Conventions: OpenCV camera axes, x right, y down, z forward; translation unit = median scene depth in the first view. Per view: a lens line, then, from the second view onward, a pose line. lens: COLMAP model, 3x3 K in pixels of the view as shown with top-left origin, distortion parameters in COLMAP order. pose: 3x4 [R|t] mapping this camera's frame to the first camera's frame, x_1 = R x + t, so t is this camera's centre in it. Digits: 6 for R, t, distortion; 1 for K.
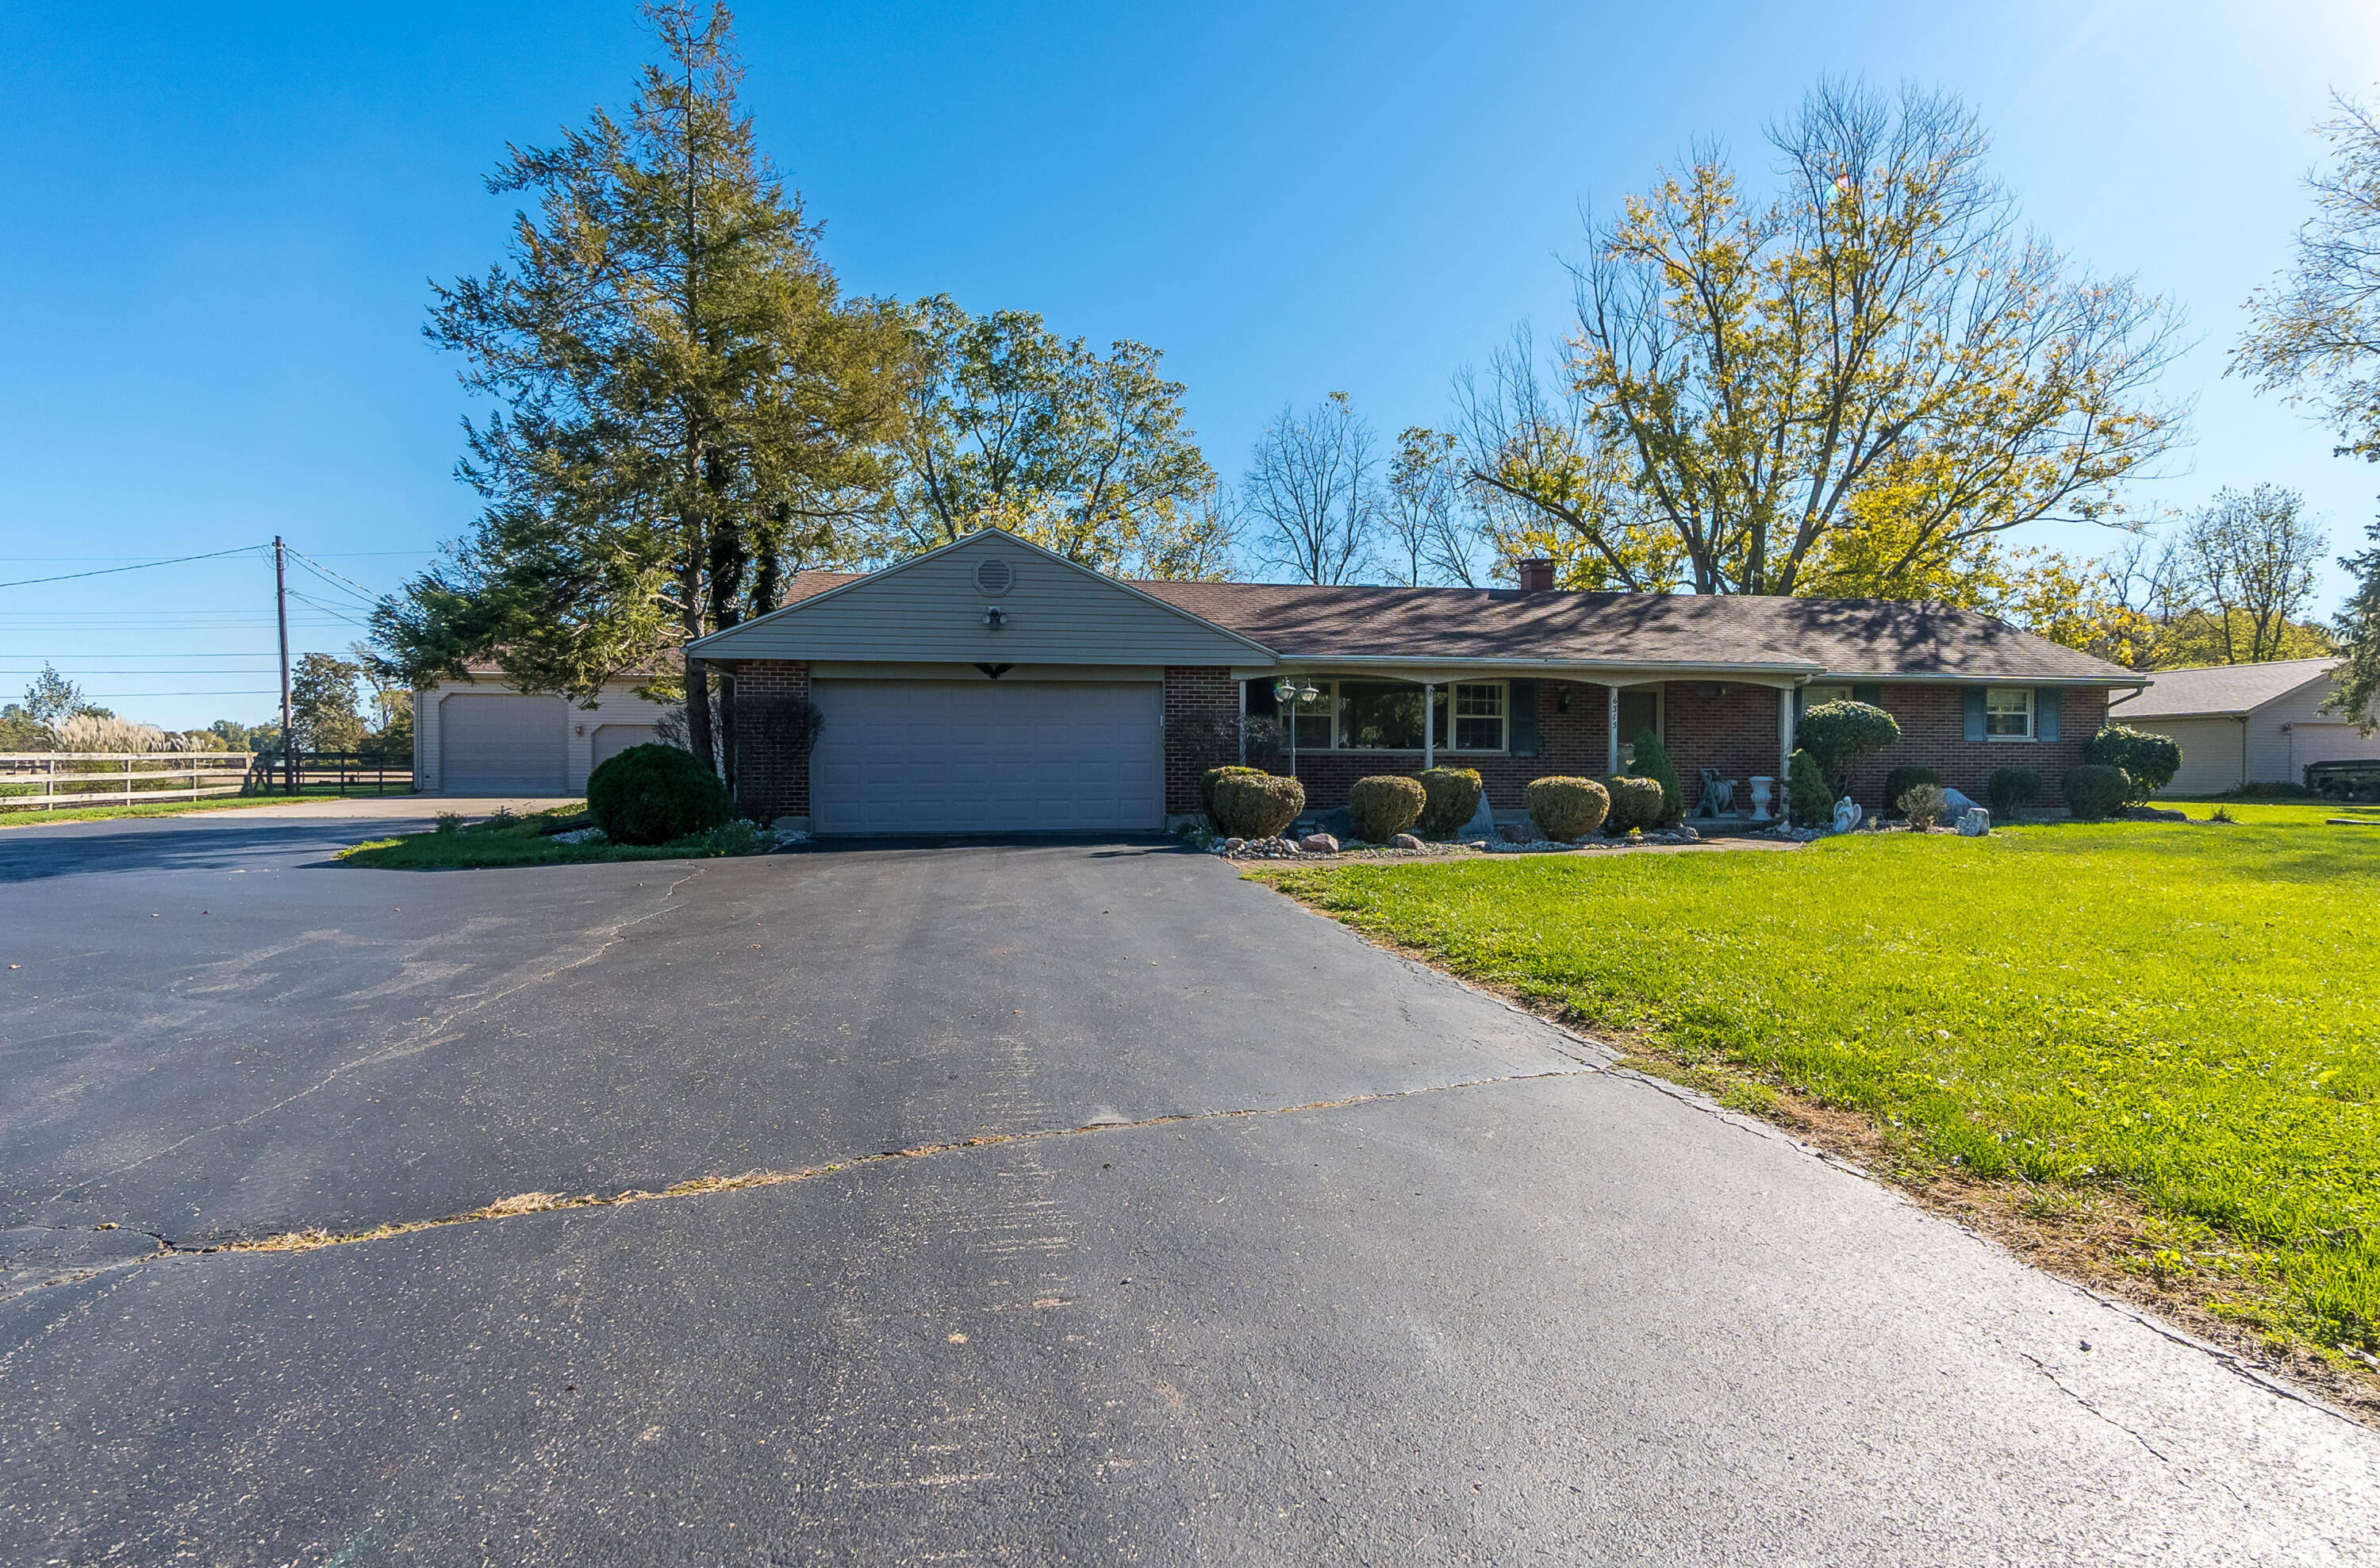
lens RADIAL K [[1233.8, 0, 1256.2], [0, 1233.8, 766.5], [0, 0, 1]] dist [-0.006072, 0.002167]
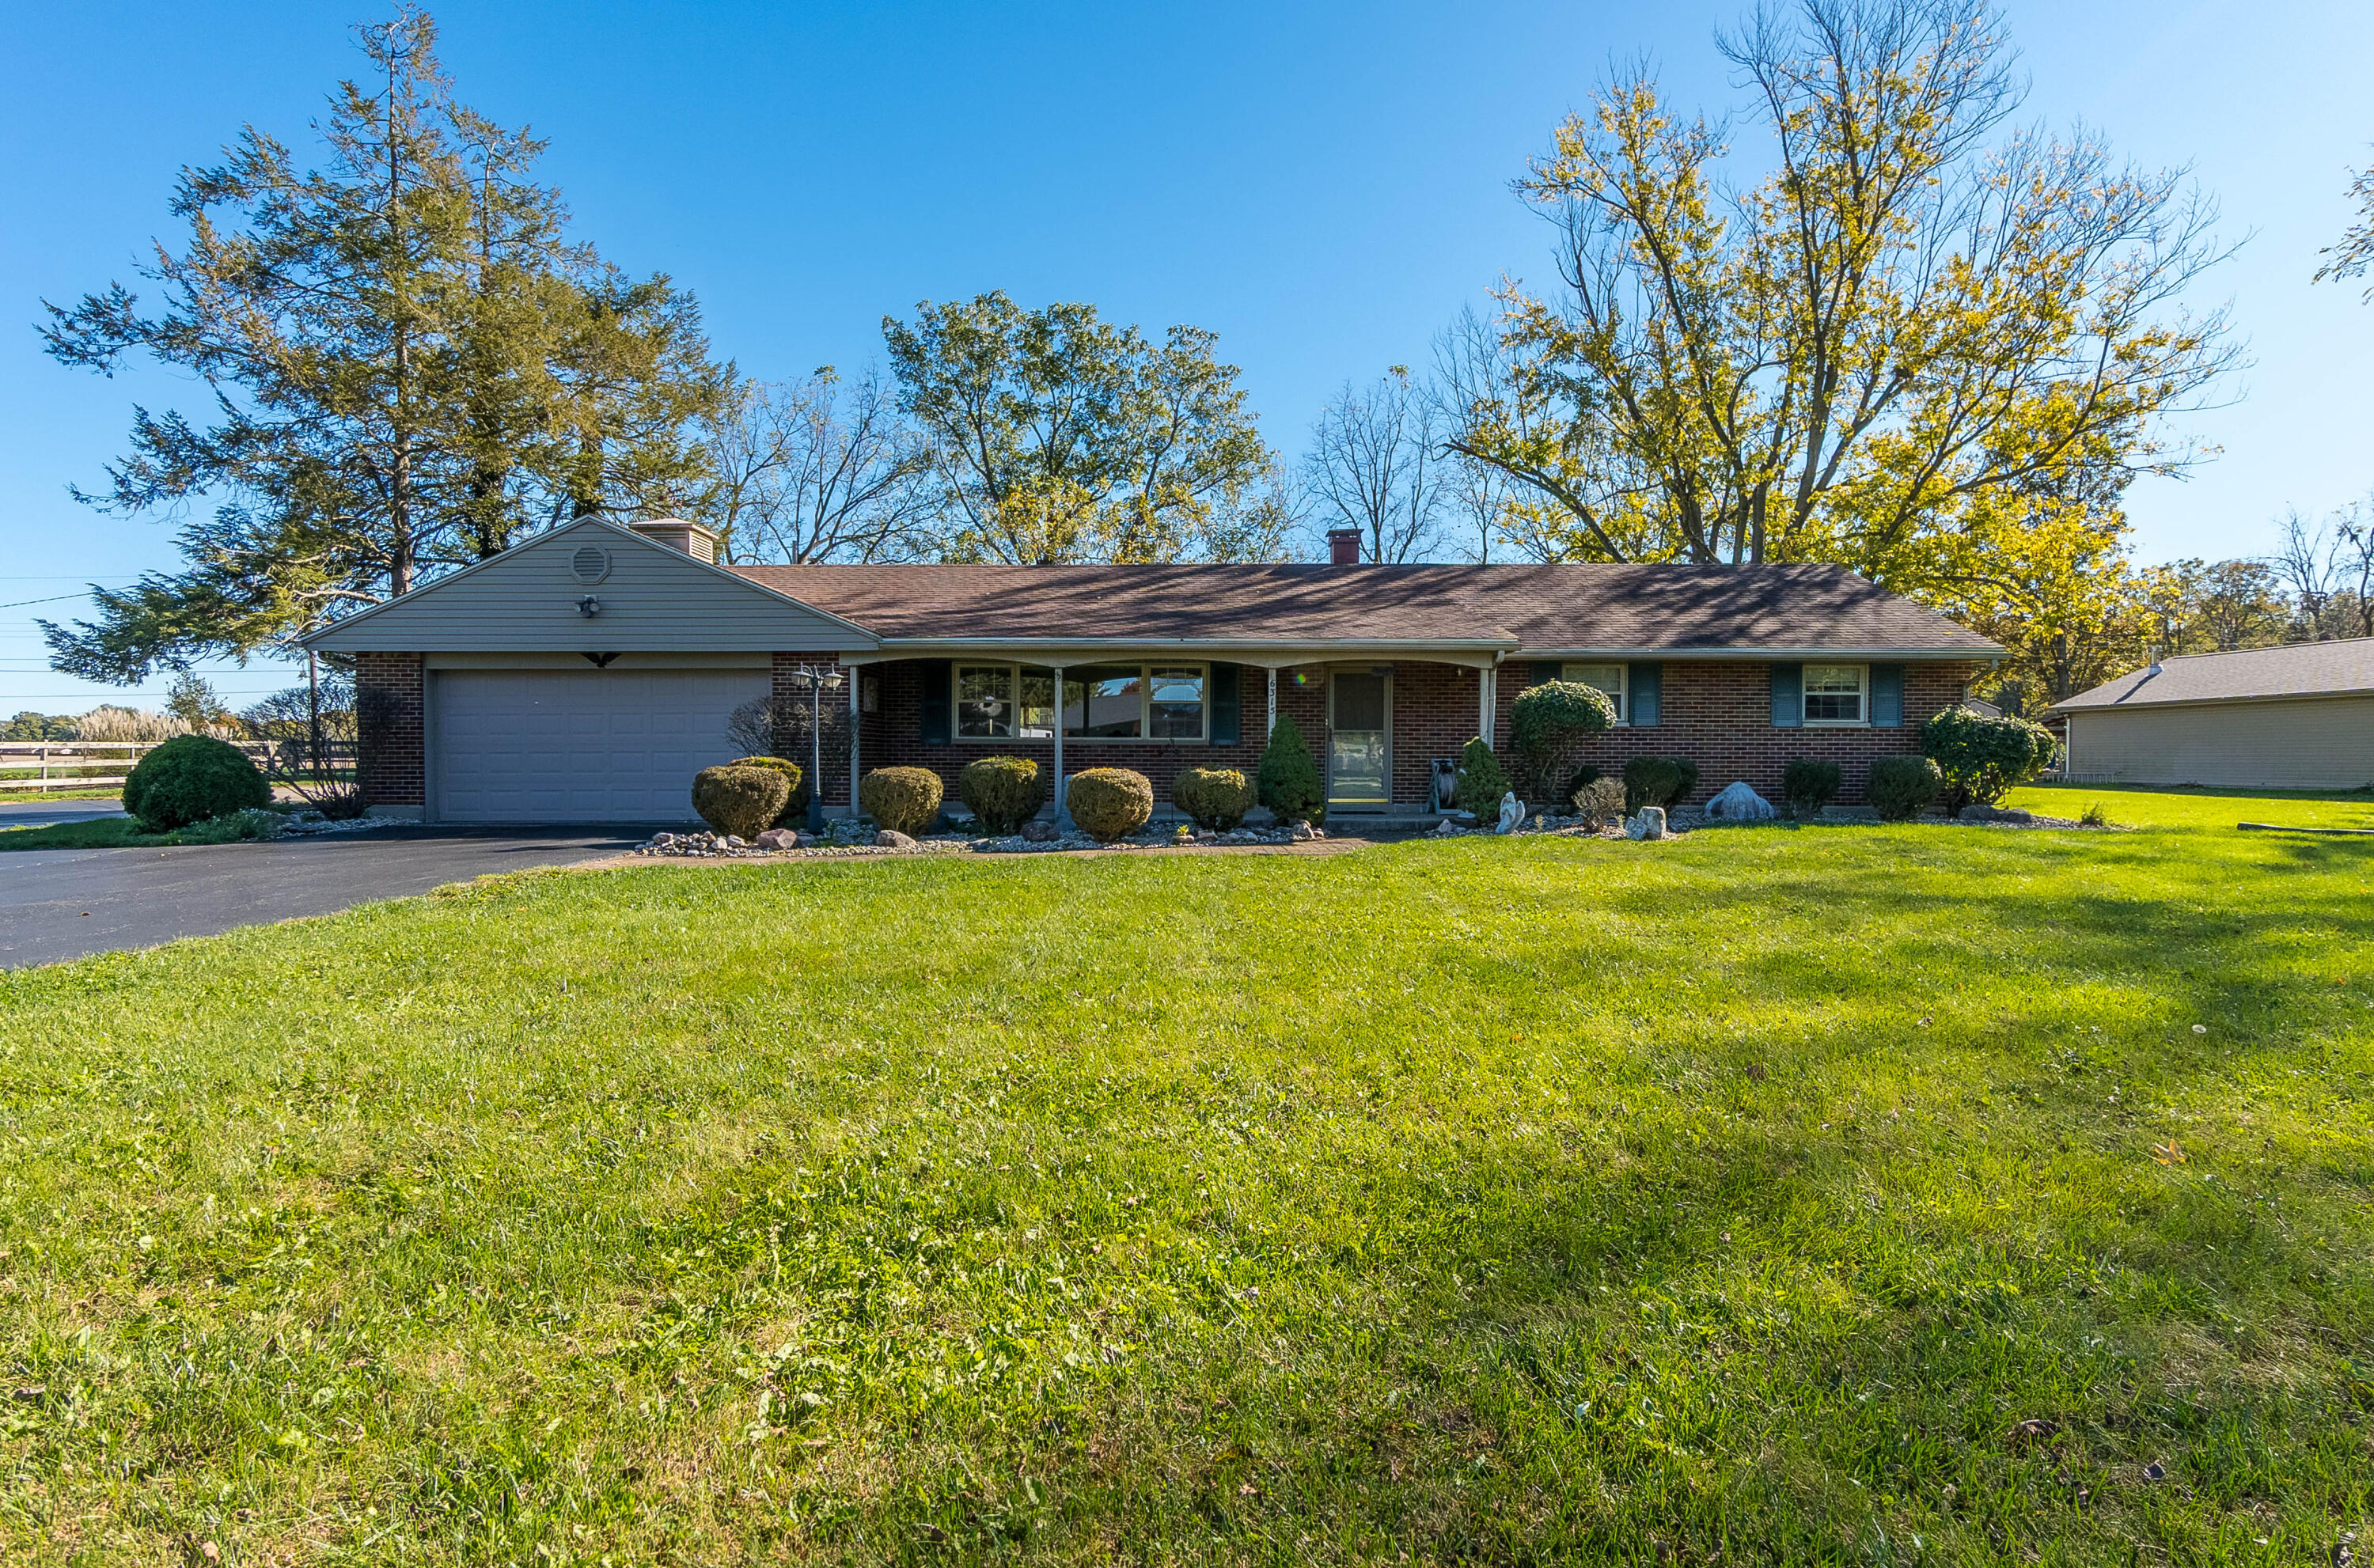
lens RADIAL K [[1230.3, 0, 1222.9], [0, 1230.3, 765.5], [0, 0, 1]] dist [-0.006072, 0.002167]
pose [[0.982827, 0.002653, -0.184513, 0.199227], [-0.000912, 0.999954, 0.009523, -0.000950], [0.184529, -0.009191, 0.982784, 0.052449]]
